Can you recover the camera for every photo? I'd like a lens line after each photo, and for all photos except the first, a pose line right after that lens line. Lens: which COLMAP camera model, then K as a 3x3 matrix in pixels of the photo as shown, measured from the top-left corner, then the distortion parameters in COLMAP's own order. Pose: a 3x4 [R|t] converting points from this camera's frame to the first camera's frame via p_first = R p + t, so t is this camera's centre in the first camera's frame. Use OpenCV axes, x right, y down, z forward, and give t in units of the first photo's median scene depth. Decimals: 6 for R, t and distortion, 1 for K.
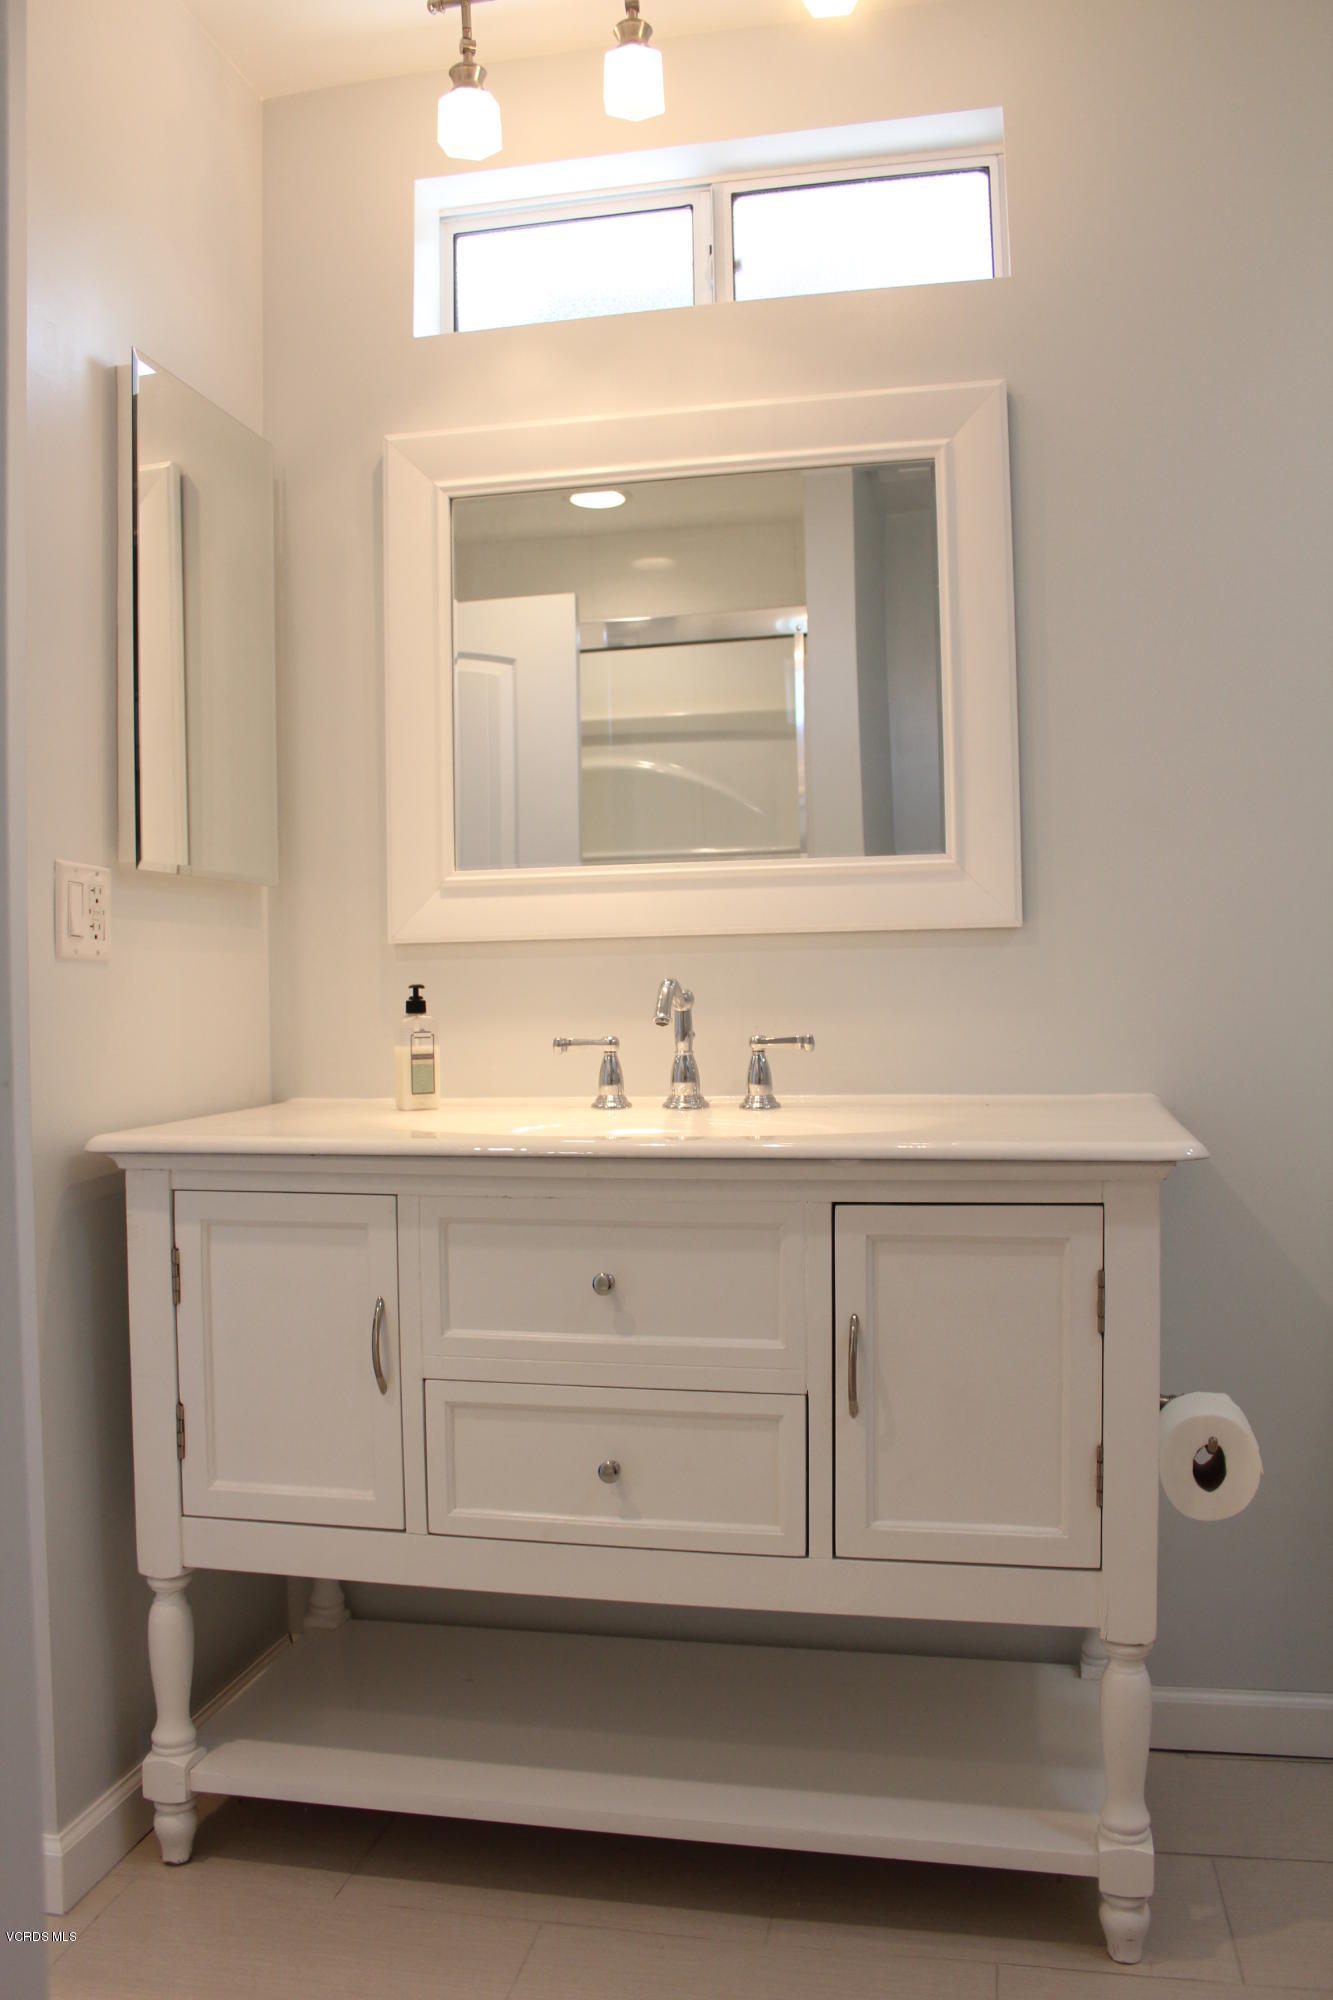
lens RADIAL K [[1658.9, 0, 645.8], [0, 1658.9, 1005.0], [0, 0, 1]] dist [-0.141733, 0.091350]
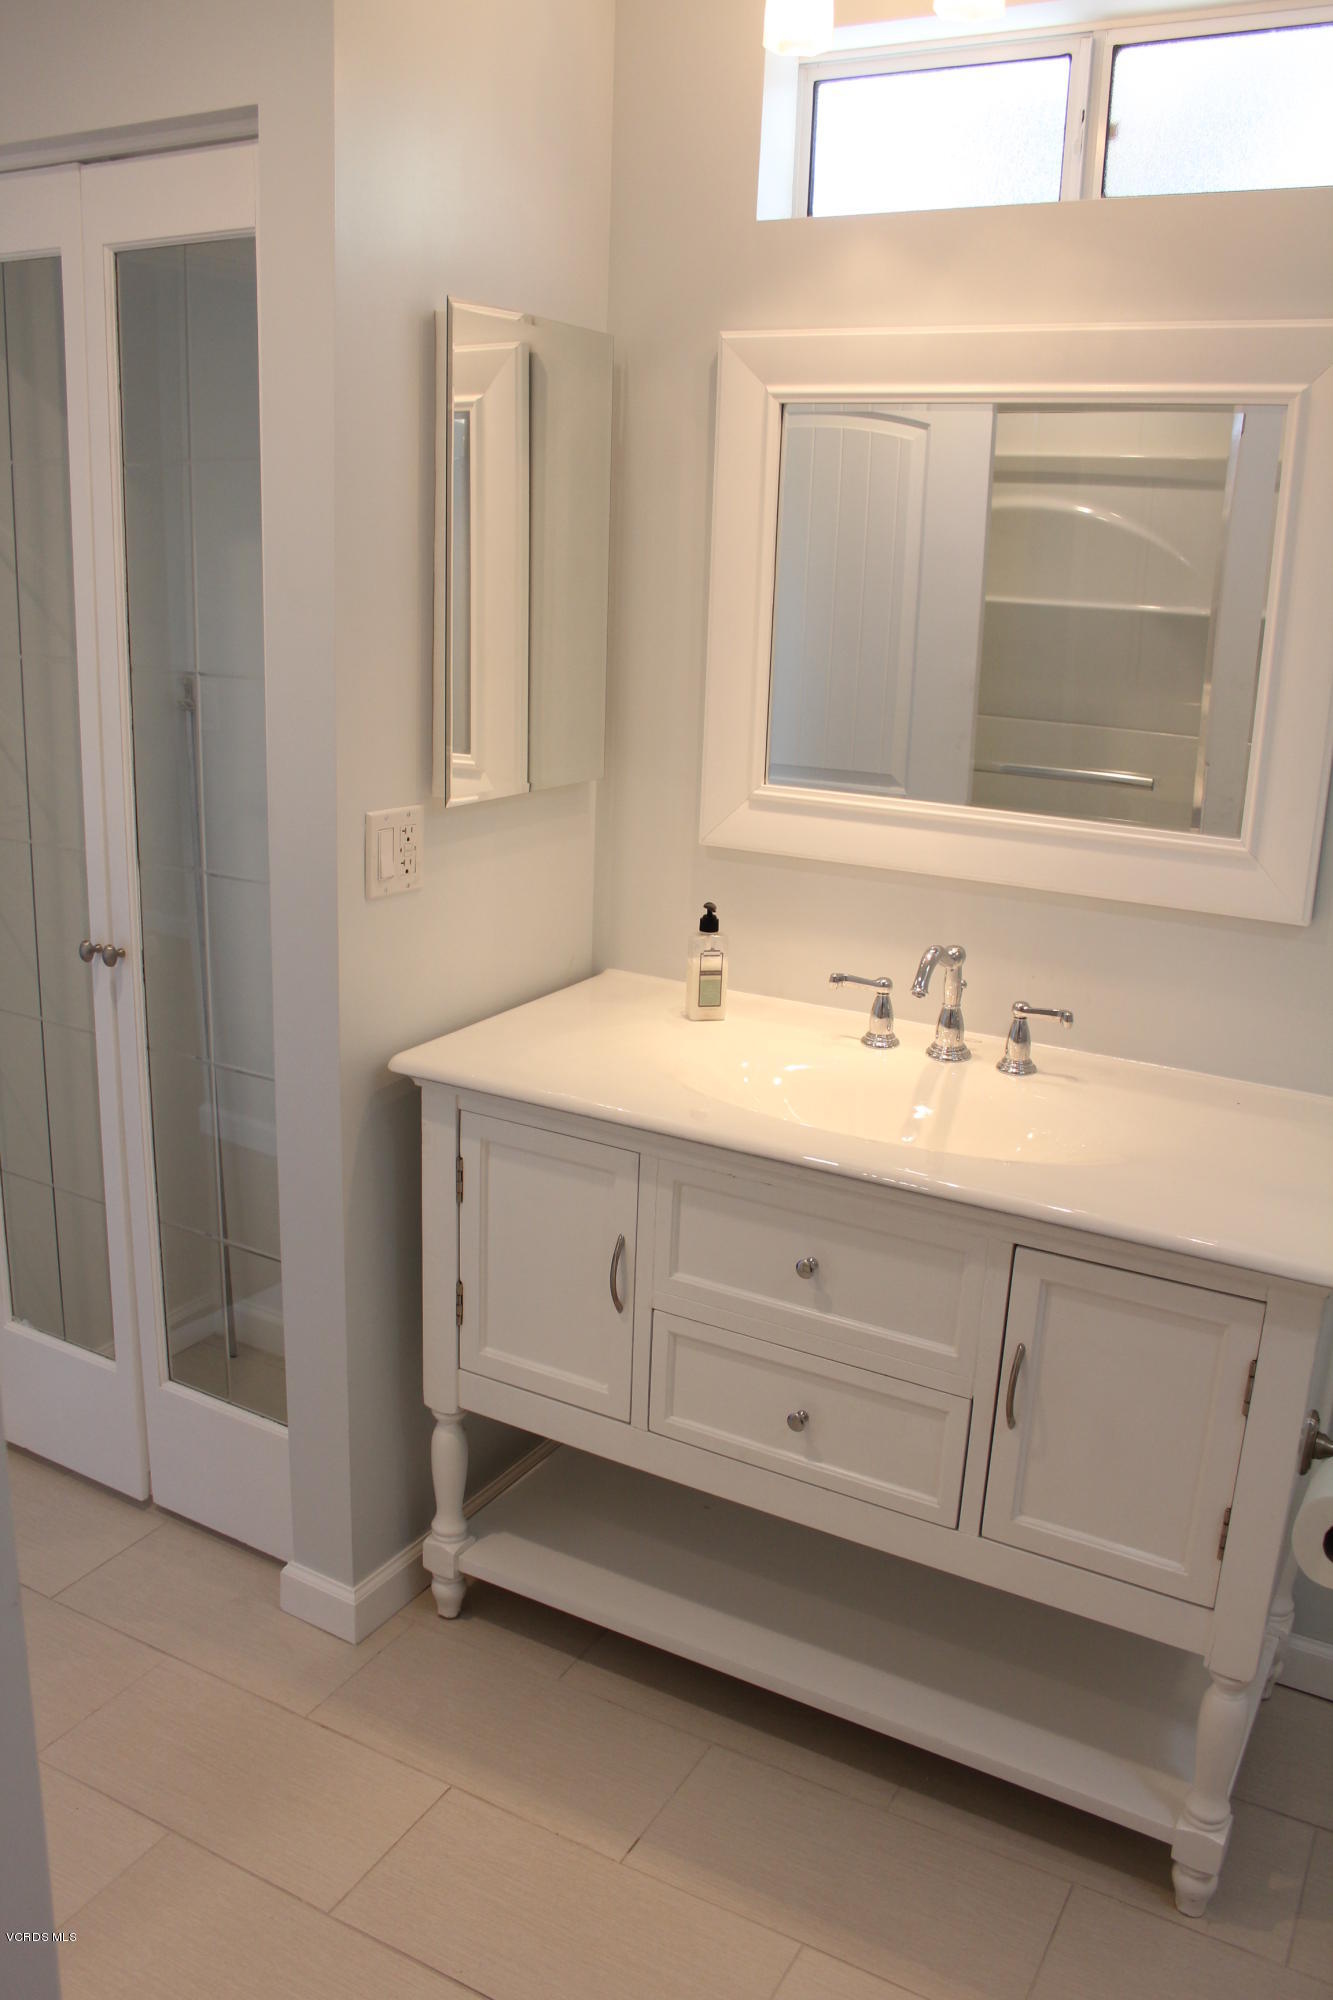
lens RADIAL K [[1658.9, 0, 649.5], [0, 1658.9, 989.5], [0, 0, 1]] dist [-0.141733, 0.091350]
pose [[0.951404, 0.126066, -0.280960, 0.151055], [-0.049351, 0.962991, 0.264978, -0.278778], [0.303966, -0.238235, 0.922415, -0.006266]]
